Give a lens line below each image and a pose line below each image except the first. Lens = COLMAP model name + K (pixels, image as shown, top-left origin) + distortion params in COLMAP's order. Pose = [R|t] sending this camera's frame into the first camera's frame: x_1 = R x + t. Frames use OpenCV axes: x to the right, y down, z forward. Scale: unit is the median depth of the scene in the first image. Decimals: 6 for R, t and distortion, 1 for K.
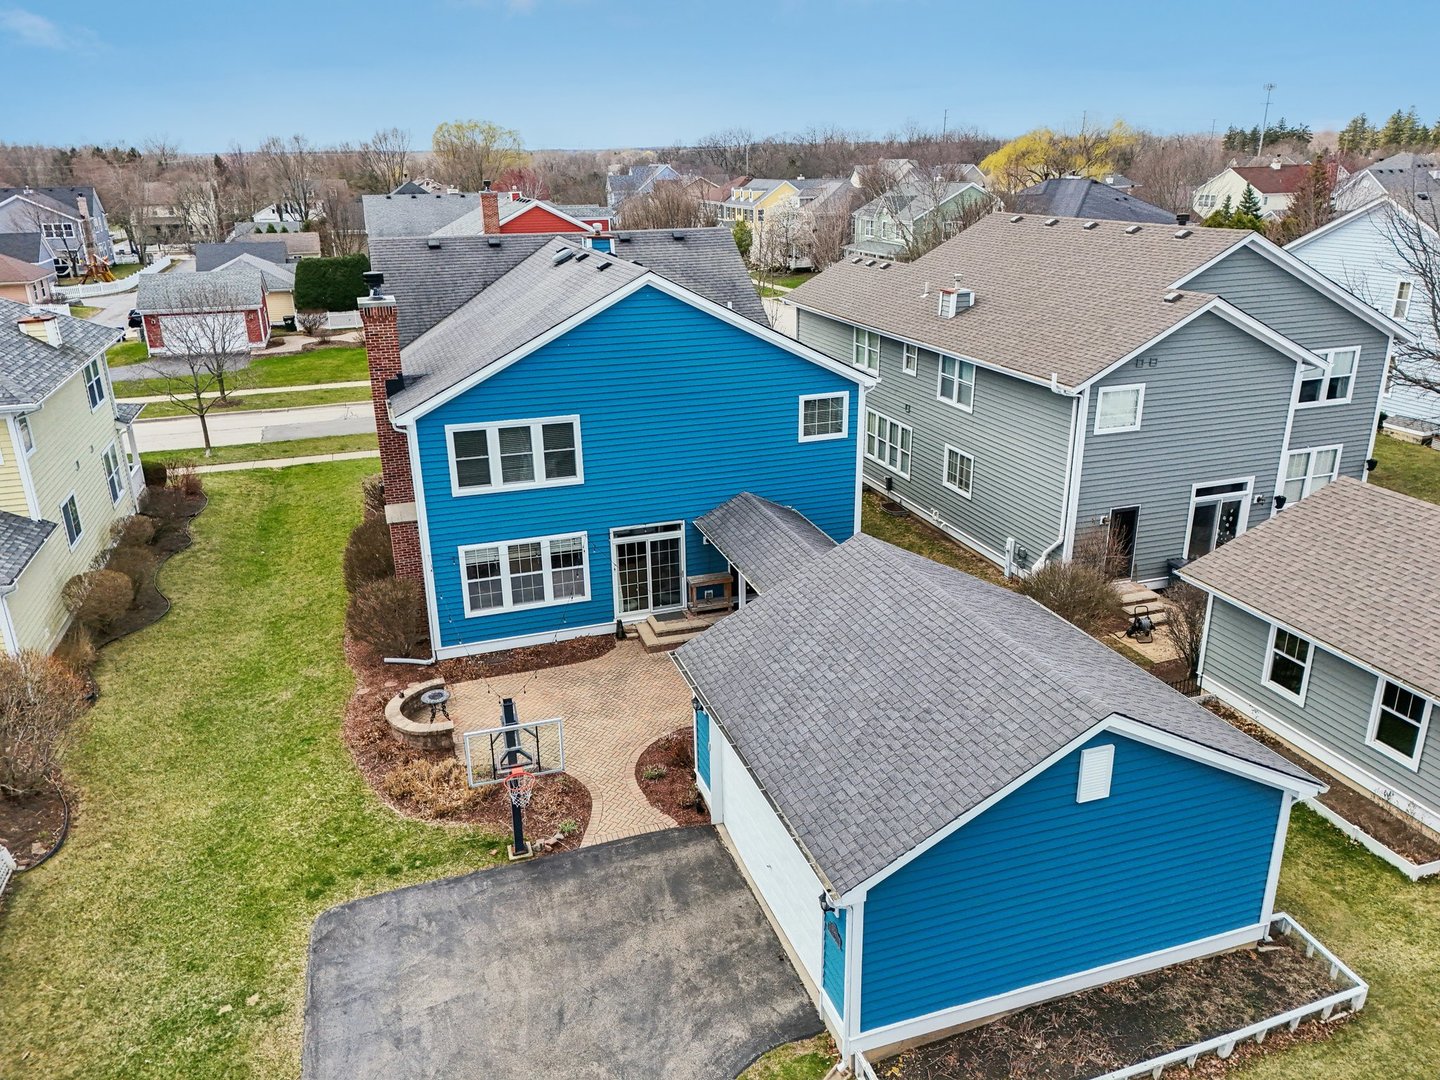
lens RADIAL K [[1027.3, 0, 742.0], [0, 1027.3, 547.7], [0, 0, 1]] dist [0.101858, -0.098429]
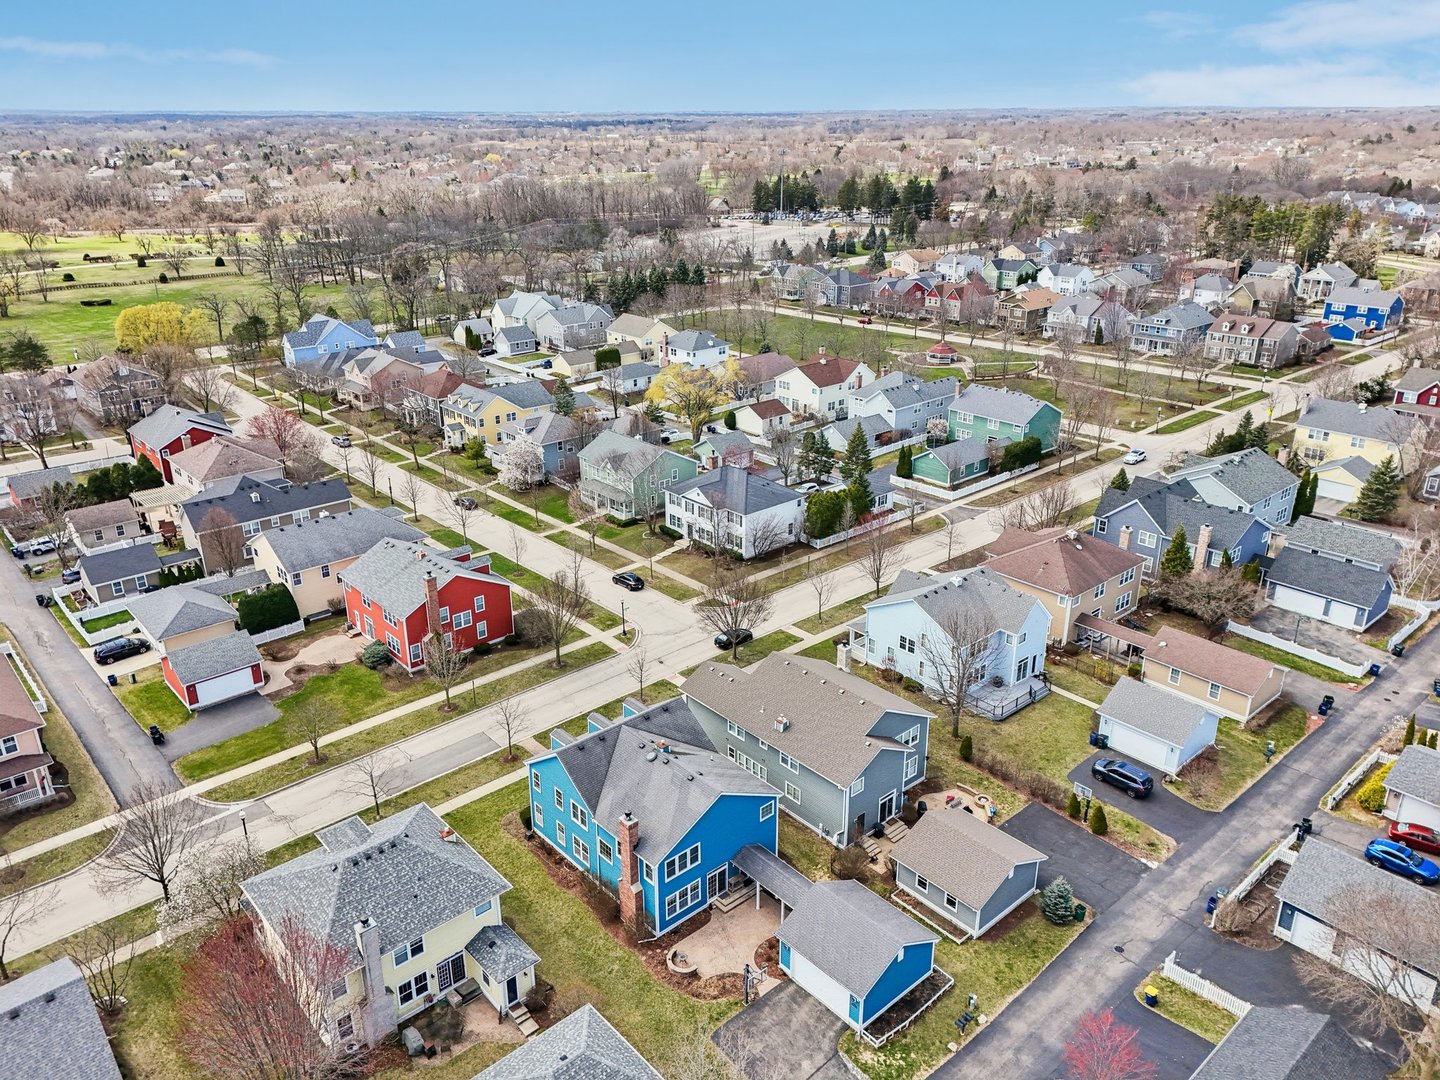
lens RADIAL K [[1059.5, 0, 713.3], [0, 1059.5, 516.2], [0, 0, 1]] dist [0.101864, -0.110210]
pose [[0.923845, -0.131478, 0.359477, -1.054907], [0.125117, 0.991294, 0.041018, -1.123403], [-0.361740, 0.007082, 0.932252, -1.767203]]
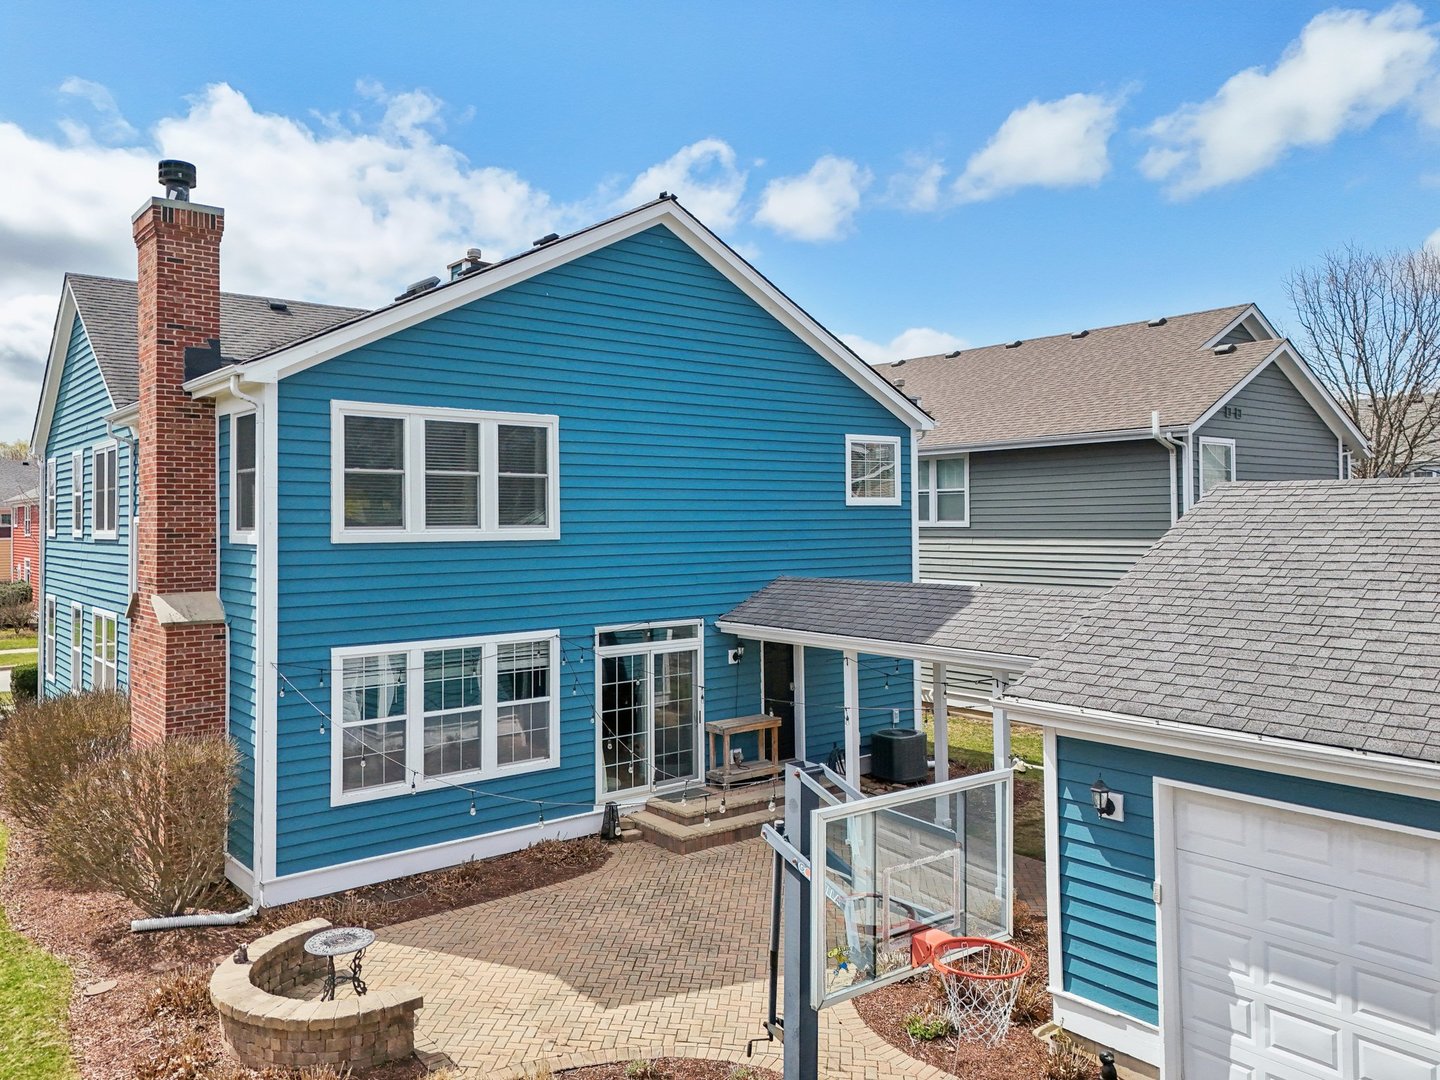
lens RADIAL K [[1059.5, 0, 713.3], [0, 1059.5, 516.2], [0, 0, 1]] dist [0.101864, -0.110210]
pose [[0.942008, 0.002072, 0.335583, -0.268096], [0.120139, 0.931624, -0.342993, 0.134759], [-0.313348, 0.363419, 0.877348, 0.457278]]
